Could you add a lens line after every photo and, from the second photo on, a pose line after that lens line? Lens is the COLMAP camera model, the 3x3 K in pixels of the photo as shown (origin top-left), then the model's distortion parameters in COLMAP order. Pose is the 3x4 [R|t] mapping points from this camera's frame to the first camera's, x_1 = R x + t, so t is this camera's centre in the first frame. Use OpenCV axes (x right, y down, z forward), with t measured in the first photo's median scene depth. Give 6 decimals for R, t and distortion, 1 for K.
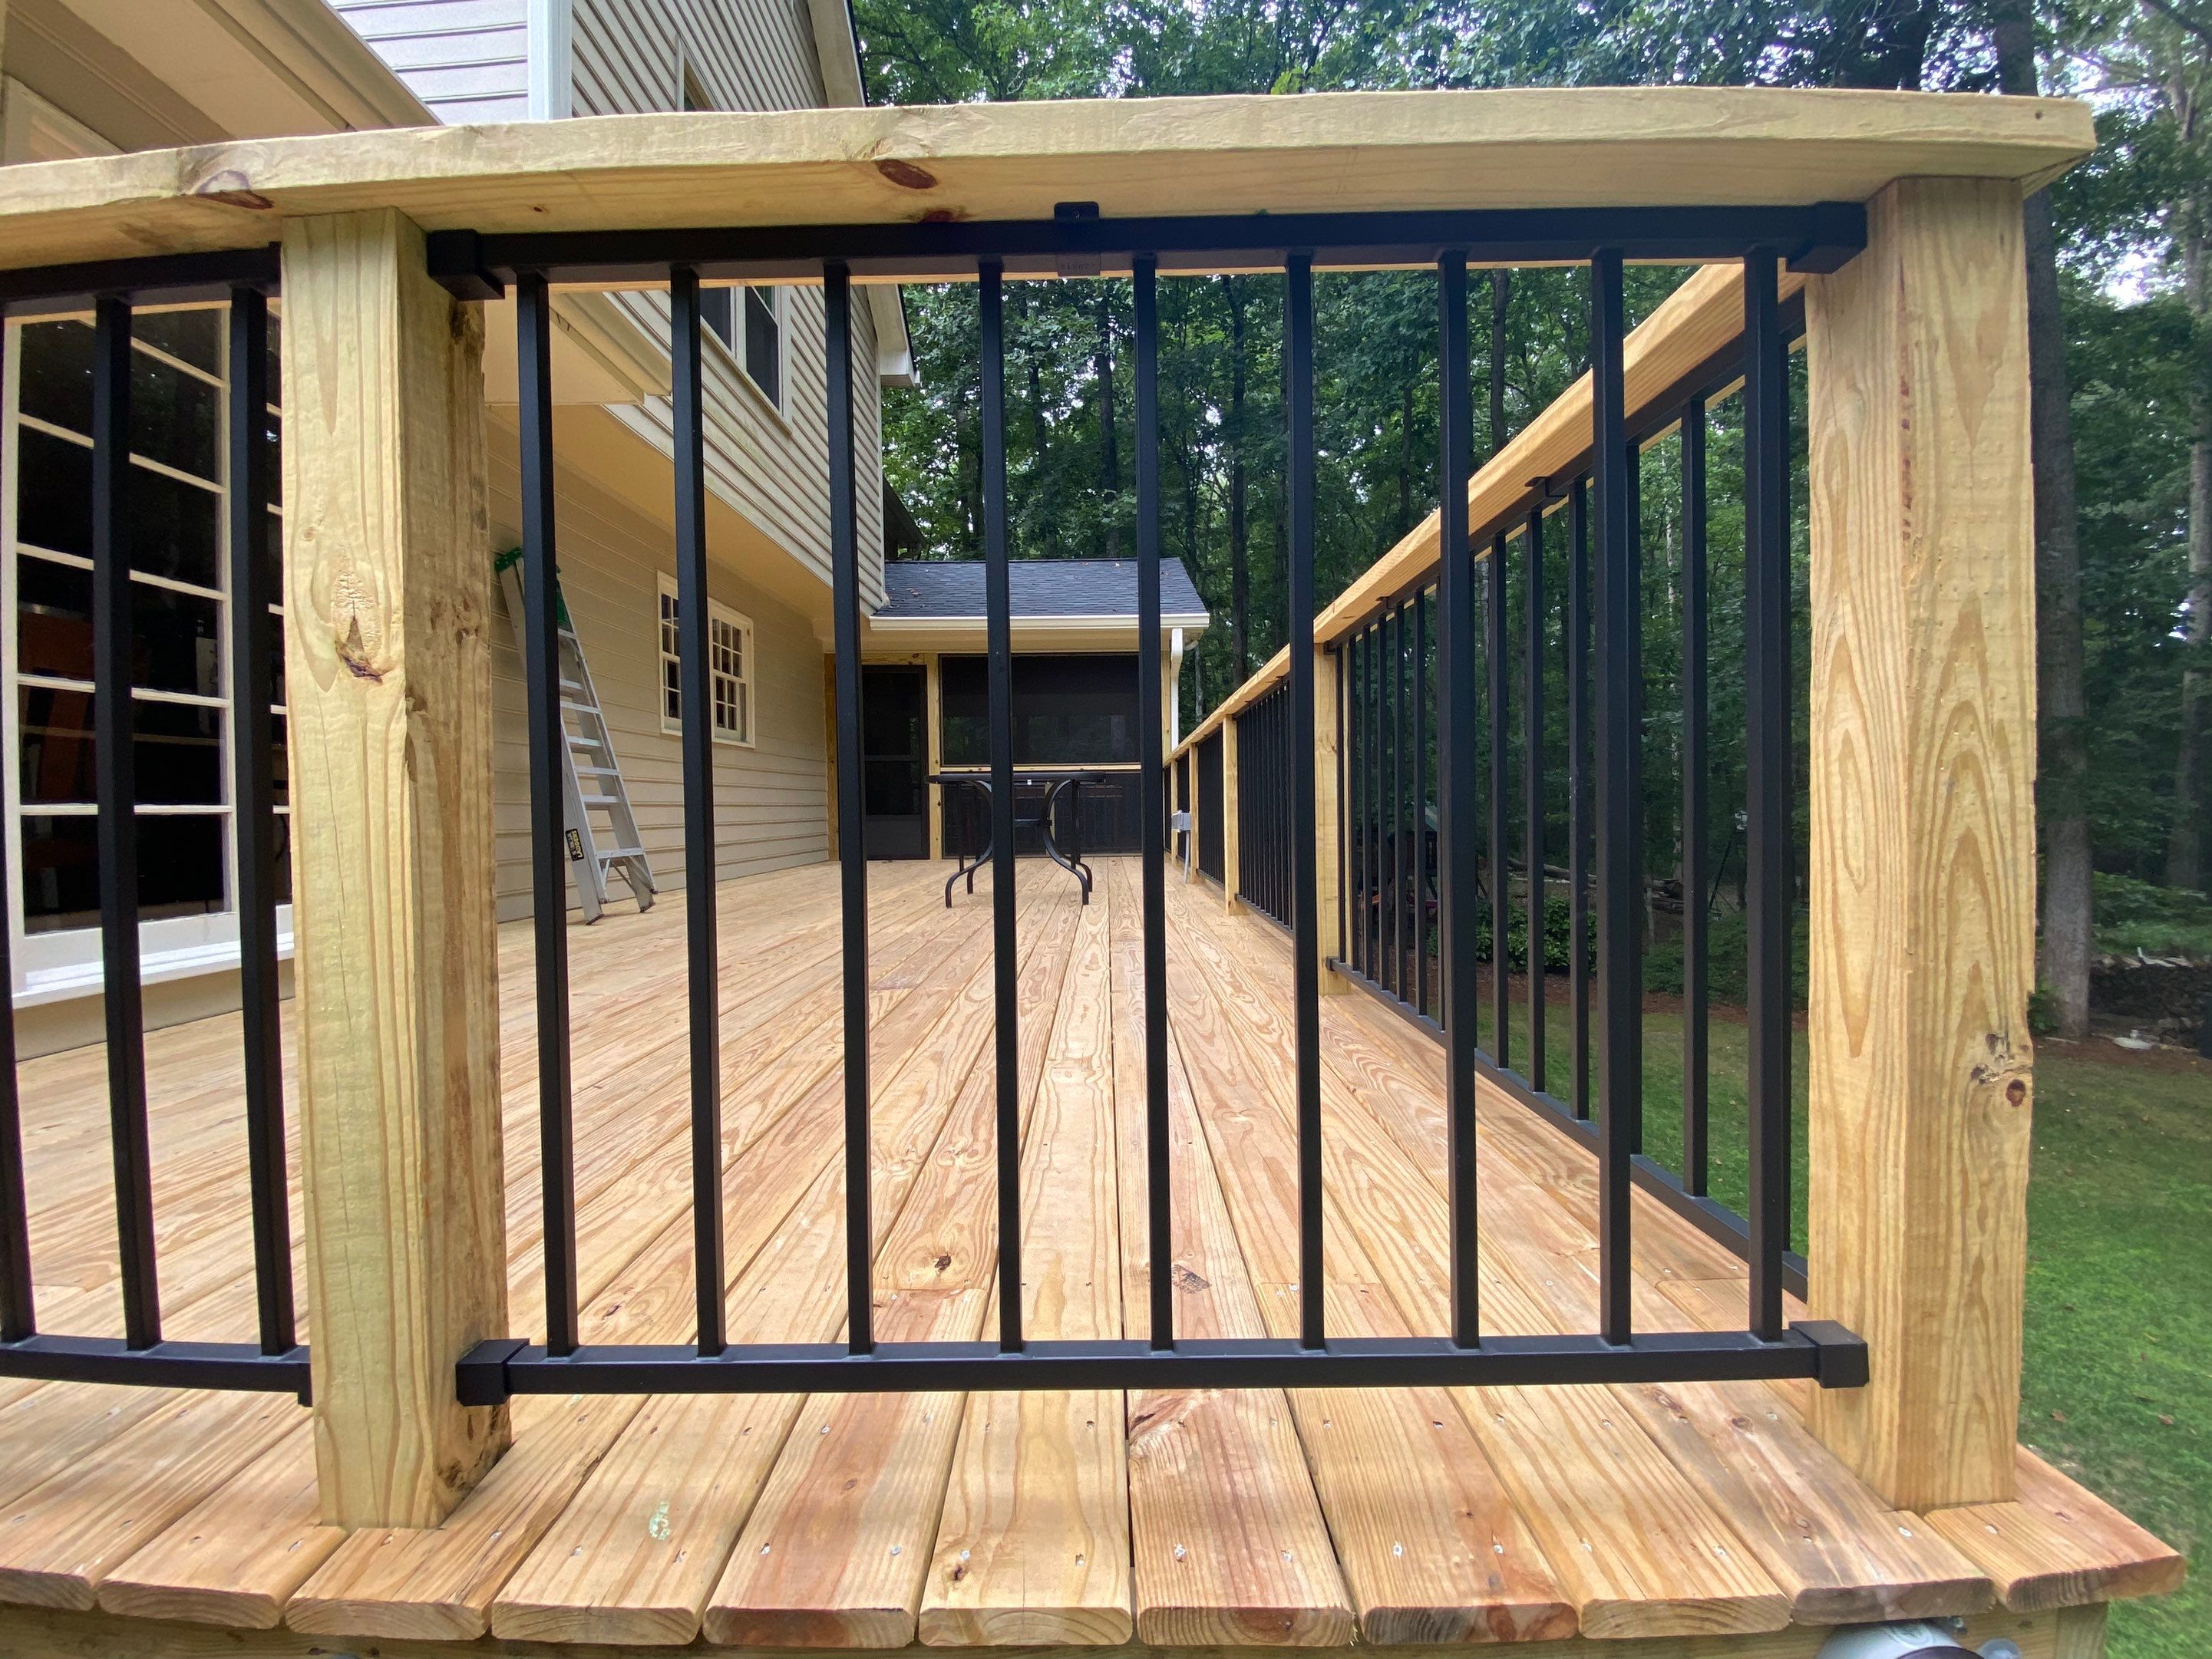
lens RADIAL K [[900.9, 0, 1092.1], [0, 900.9, 835.2], [0, 0, 1]] dist [0.001980, -0.011801]
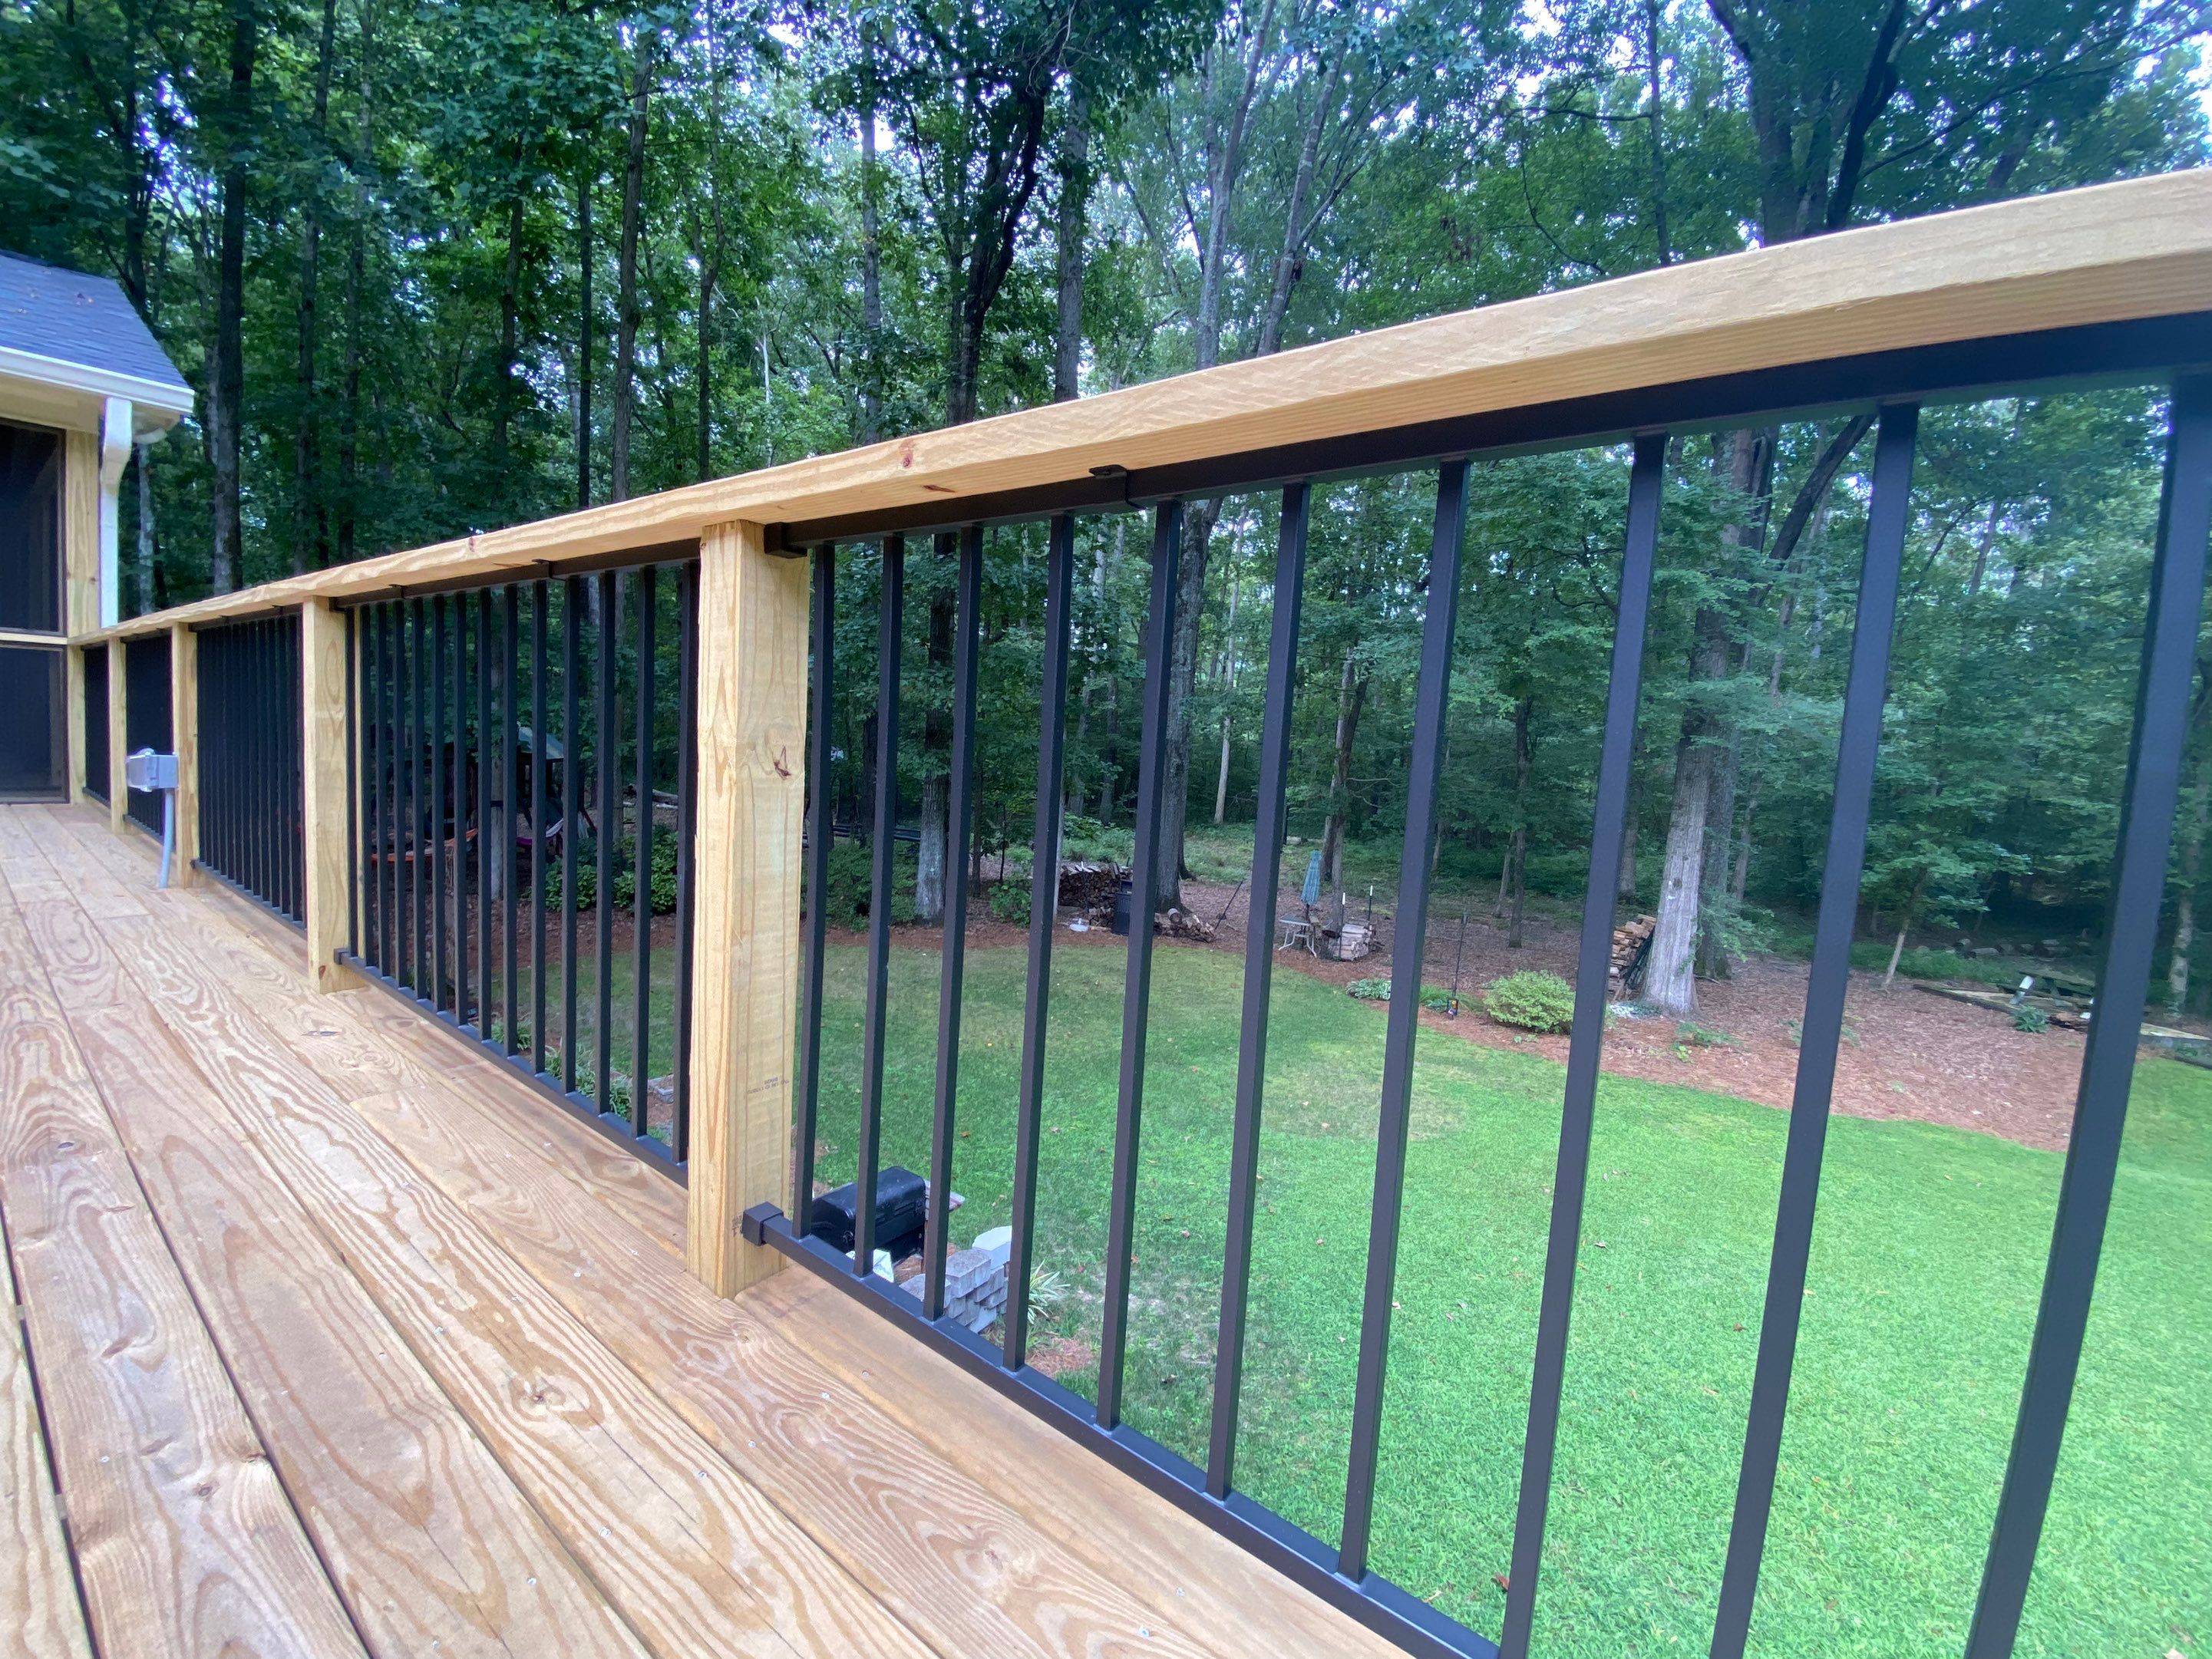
lens RADIAL K [[900.9, 0, 1121.2], [0, 900.9, 838.5], [0, 0, 1]] dist [0.001980, -0.011801]
pose [[0.573746, -0.027044, 0.818586, -0.001210], [-0.050291, 0.996405, 0.068168, -0.025377], [-0.817487, -0.080279, 0.570324, 0.148079]]
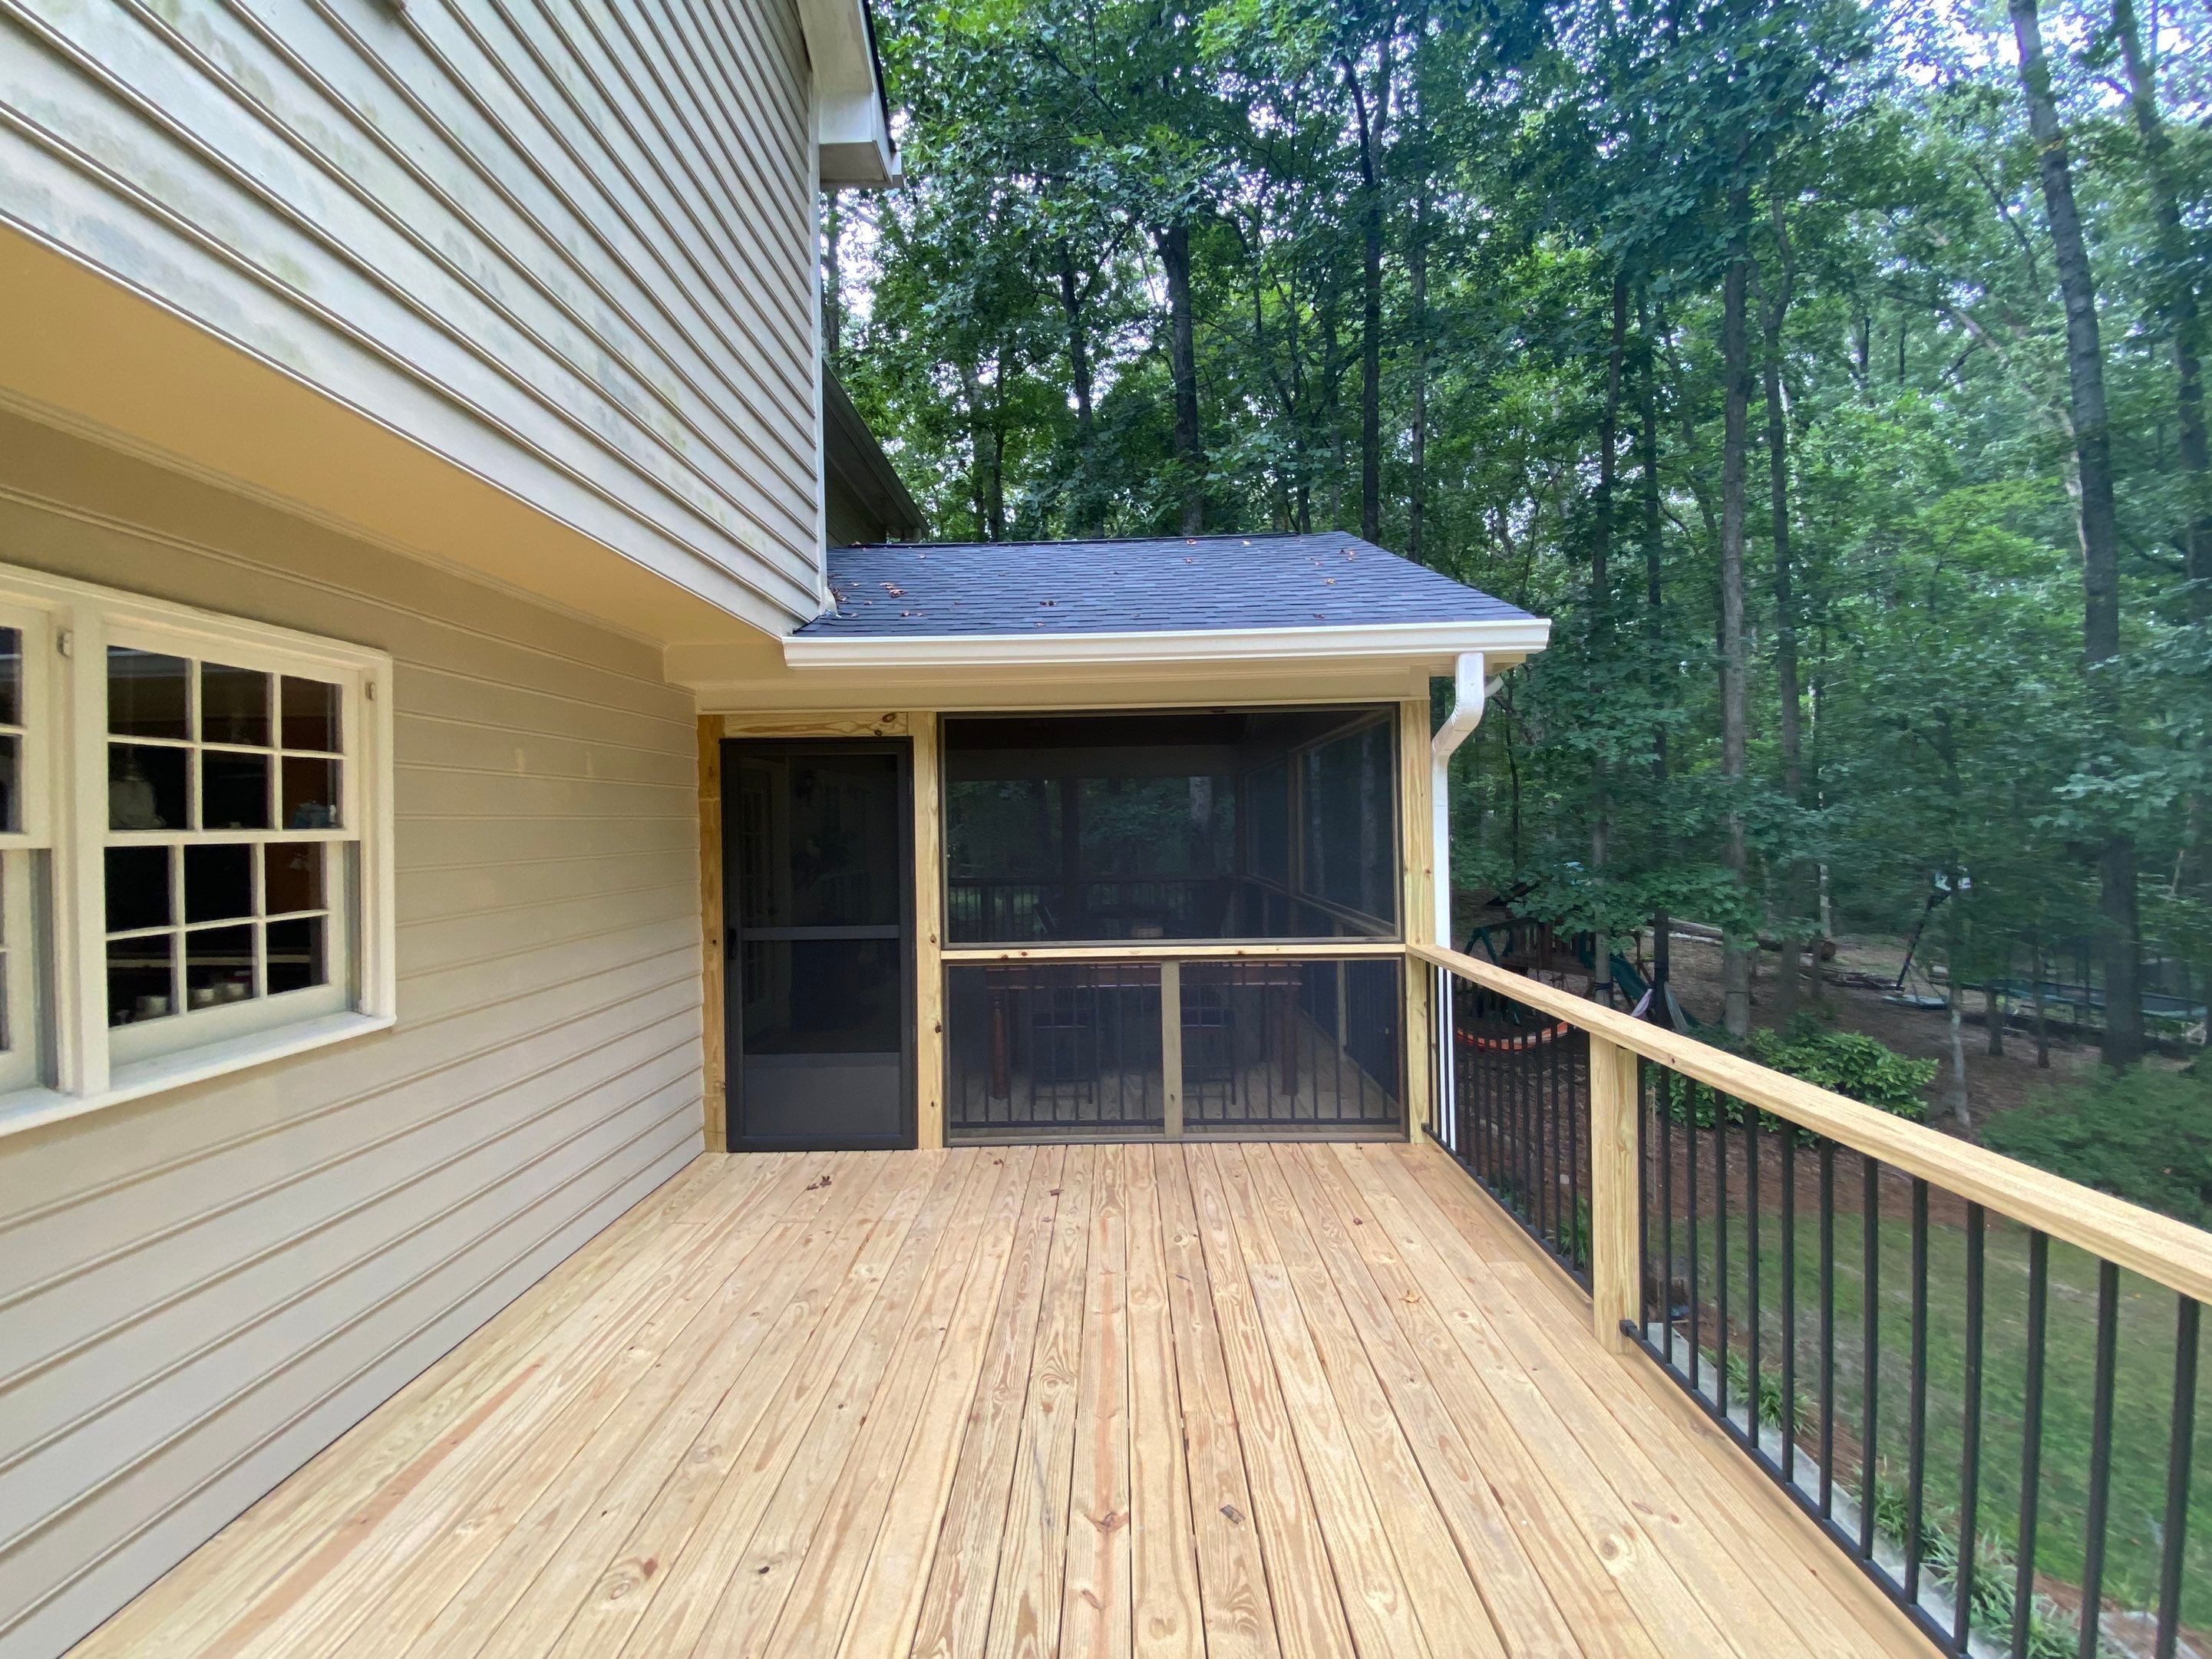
lens RADIAL K [[900.9, 0, 1072.7], [0, 900.9, 828.6], [0, 0, 1]] dist [0.001980, -0.011801]
pose [[0.999400, -0.003975, -0.034401, -0.083120], [0.003174, 0.999723, -0.023308, -0.130549], [0.034484, 0.023185, 0.999136, 0.533887]]
